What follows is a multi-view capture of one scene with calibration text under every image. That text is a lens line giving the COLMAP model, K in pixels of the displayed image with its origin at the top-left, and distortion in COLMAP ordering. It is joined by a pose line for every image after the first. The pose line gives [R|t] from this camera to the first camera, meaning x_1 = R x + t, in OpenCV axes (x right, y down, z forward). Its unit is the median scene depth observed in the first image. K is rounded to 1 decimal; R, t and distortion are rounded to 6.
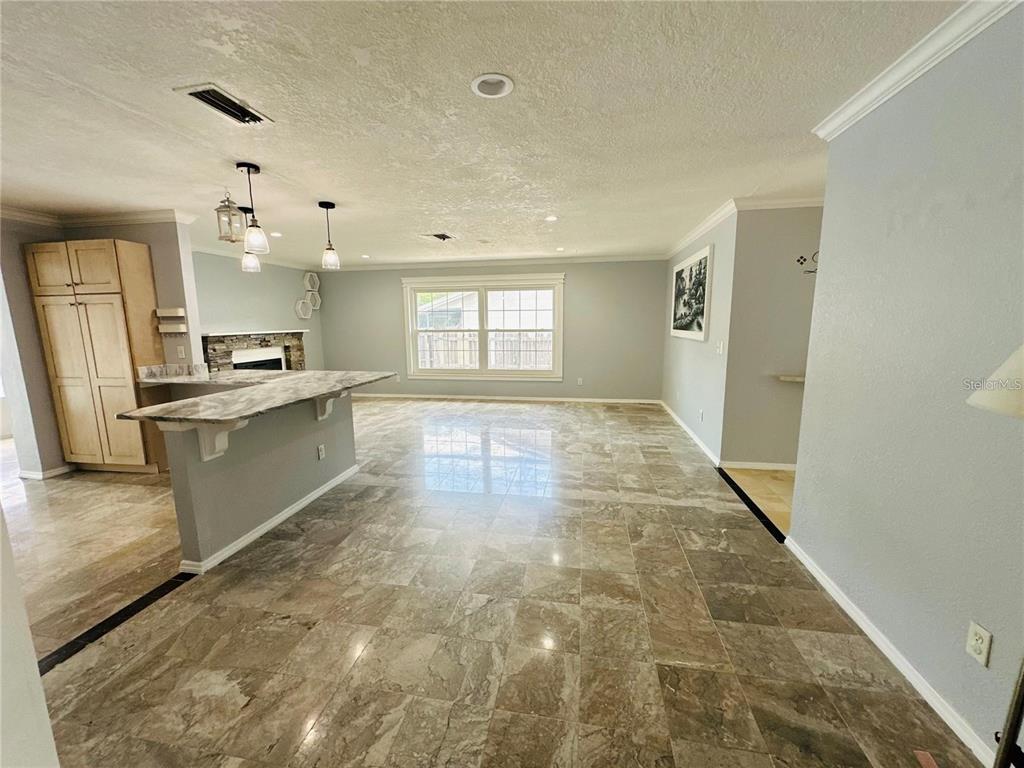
lens RADIAL K [[410.1, 0, 509.8], [0, 410.1, 385.5], [0, 0, 1]] dist [0.000337, 0.000436]
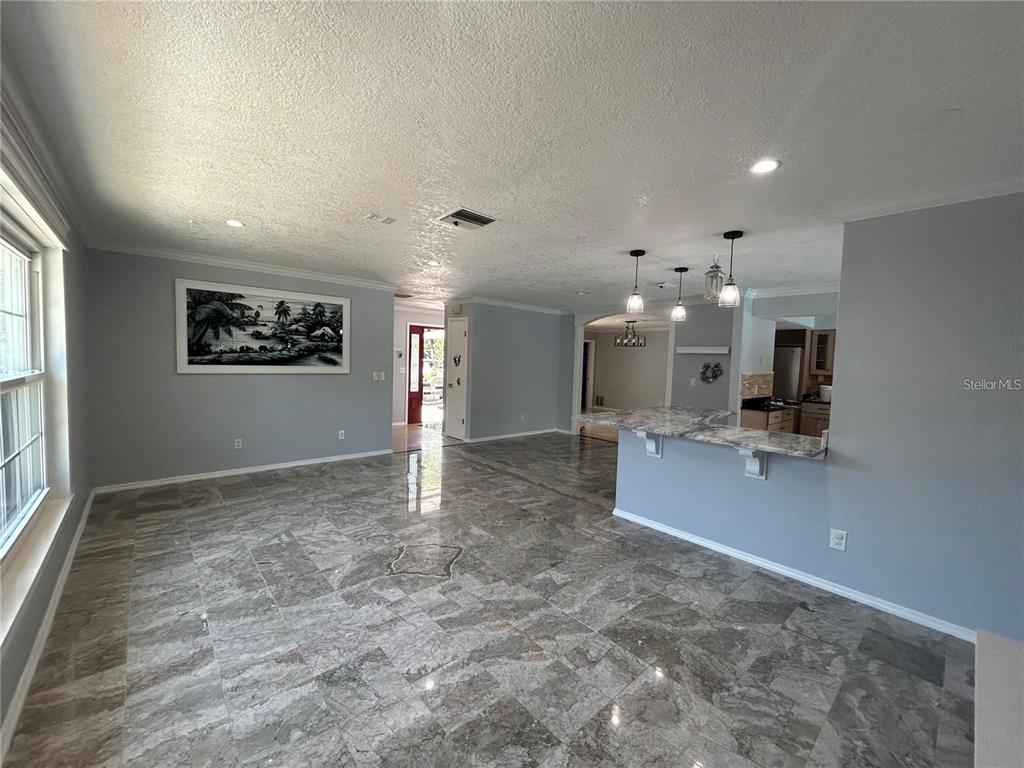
lens RADIAL K [[410.1, 0, 516.1], [0, 410.1, 383.8], [0, 0, 1]] dist [0.000337, 0.000436]
pose [[-0.789287, -0.054874, 0.611568, -0.617269], [0.070025, 0.981457, 0.178436, -0.234714], [-0.610019, 0.183662, -0.770808, 1.478907]]
